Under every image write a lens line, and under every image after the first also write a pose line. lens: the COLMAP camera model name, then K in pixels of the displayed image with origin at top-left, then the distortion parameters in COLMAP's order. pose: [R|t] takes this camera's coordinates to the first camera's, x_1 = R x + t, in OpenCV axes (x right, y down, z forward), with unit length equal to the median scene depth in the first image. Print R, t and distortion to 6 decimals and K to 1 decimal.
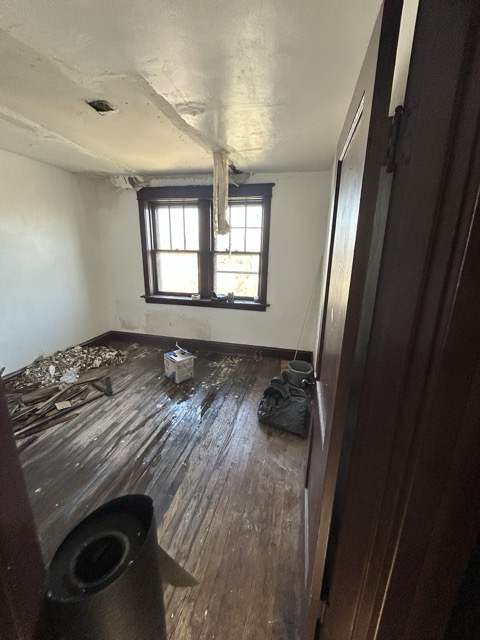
lens RADIAL K [[261.0, 0, 242.2], [0, 261.0, 319.1], [0, 0, 1]] dist [-0.000983, 0.000956]
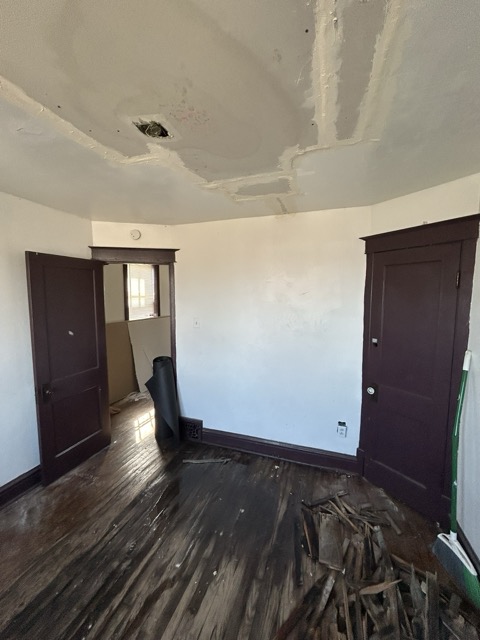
lens RADIAL K [[261.0, 0, 242.2], [0, 261.0, 319.1], [0, 0, 1]] dist [-0.000983, 0.000956]
pose [[-0.993963, -0.035330, 0.103869, -0.499528], [0.003451, 0.936195, 0.351463, -0.332821], [-0.109659, 0.349700, -0.930422, 1.028484]]
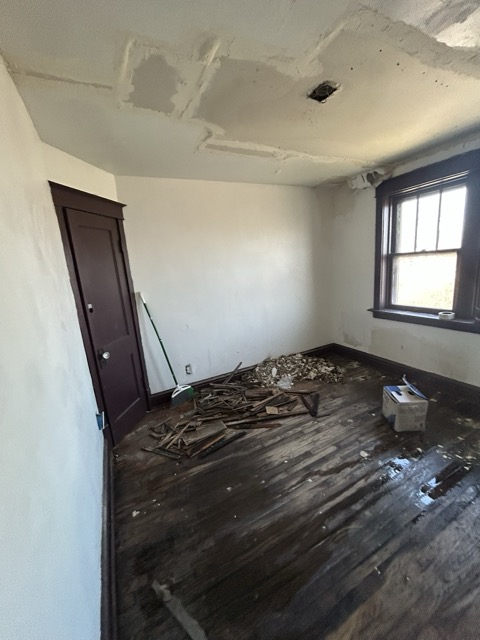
lens RADIAL K [[261.0, 0, 242.2], [0, 261.0, 319.1], [0, 0, 1]] dist [-0.000983, 0.000956]
pose [[0.643950, 0.088662, -0.759913, 0.002673], [-0.111267, 0.993555, 0.021633, -0.037712], [0.756933, 0.070622, 0.649665, 0.169557]]
